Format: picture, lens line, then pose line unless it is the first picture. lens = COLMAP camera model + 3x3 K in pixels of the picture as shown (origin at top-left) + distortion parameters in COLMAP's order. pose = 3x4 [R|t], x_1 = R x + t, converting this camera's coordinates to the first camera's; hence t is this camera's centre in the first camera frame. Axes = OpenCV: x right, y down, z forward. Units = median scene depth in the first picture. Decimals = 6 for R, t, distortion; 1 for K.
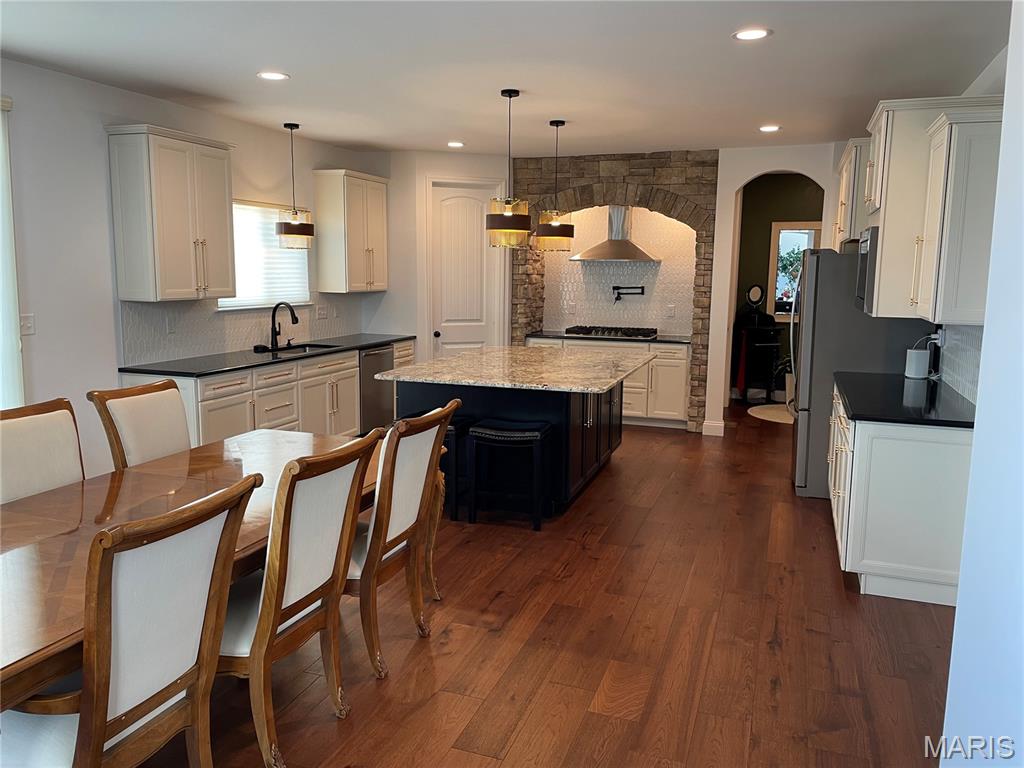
lens RADIAL K [[769.5, 0, 509.3], [0, 769.5, 373.0], [0, 0, 1]] dist [0.112707, -0.152889]
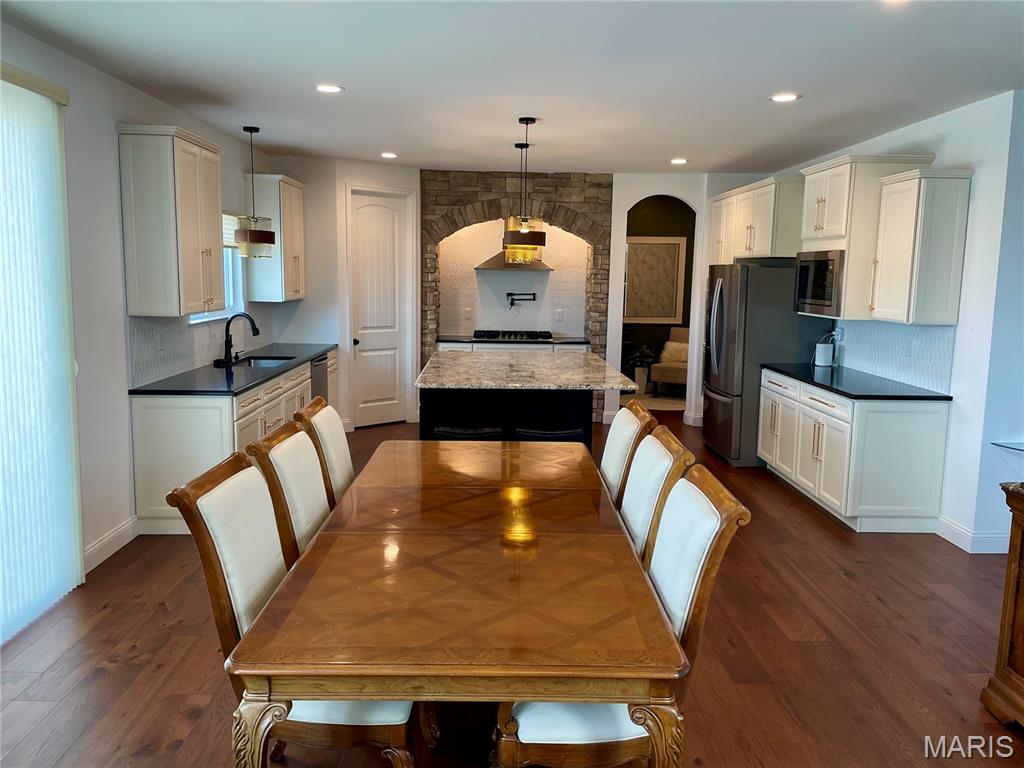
lens RADIAL K [[769.5, 0, 509.3], [0, 769.5, 373.0], [0, 0, 1]] dist [0.112707, -0.152889]
pose [[0.931722, -0.043352, 0.360574, -0.289081], [0.043577, 0.999022, 0.007511, -0.009634], [-0.360547, 0.008714, 0.932700, -0.004163]]
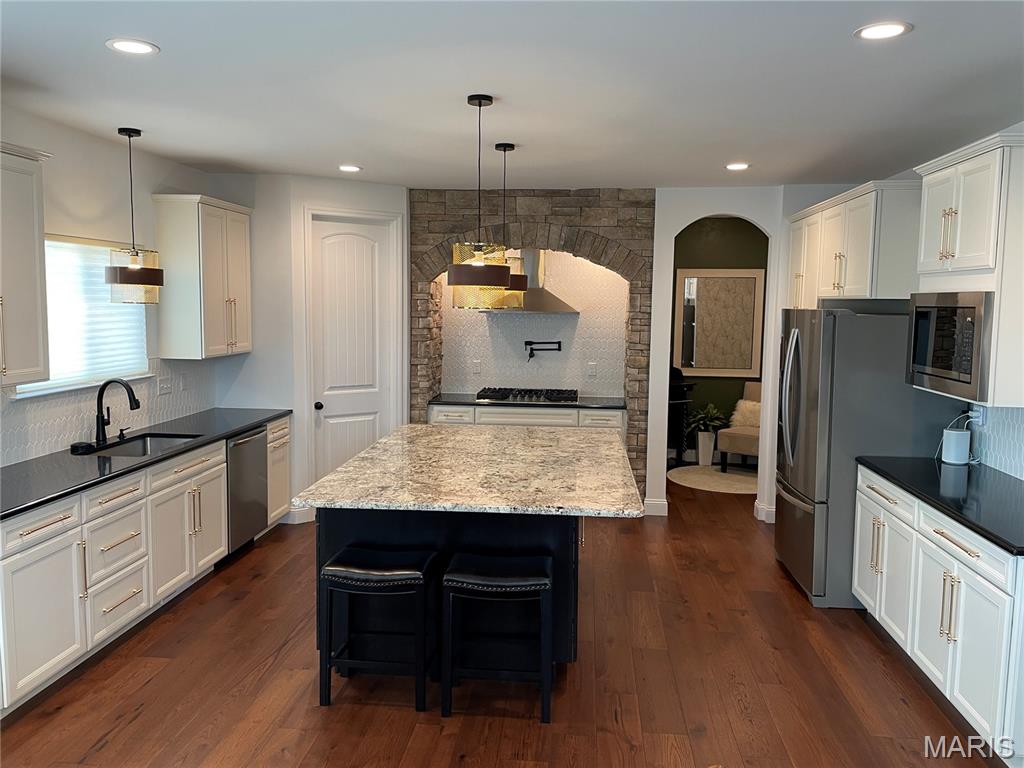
lens RADIAL K [[769.5, 0, 509.3], [0, 769.5, 373.0], [0, 0, 1]] dist [0.112707, -0.152889]
pose [[0.969547, -0.021544, 0.243957, -0.104250], [0.031871, 0.998752, -0.038464, -0.050567], [-0.242824, 0.045067, 0.969023, 0.200258]]
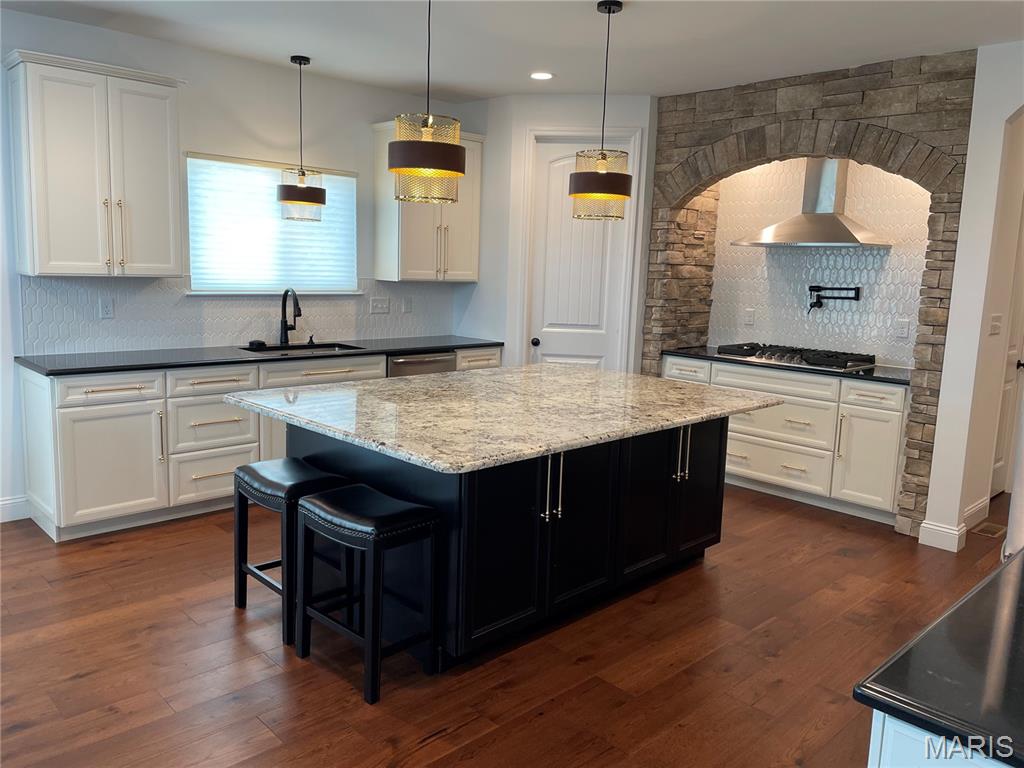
lens RADIAL K [[769.5, 0, 509.3], [0, 769.5, 373.0], [0, 0, 1]] dist [0.112707, -0.152889]
pose [[0.896805, 0.081389, -0.434875, 0.225104], [-0.083660, 0.996397, 0.013956, -0.030694], [0.434444, 0.023866, 0.900382, 0.338702]]
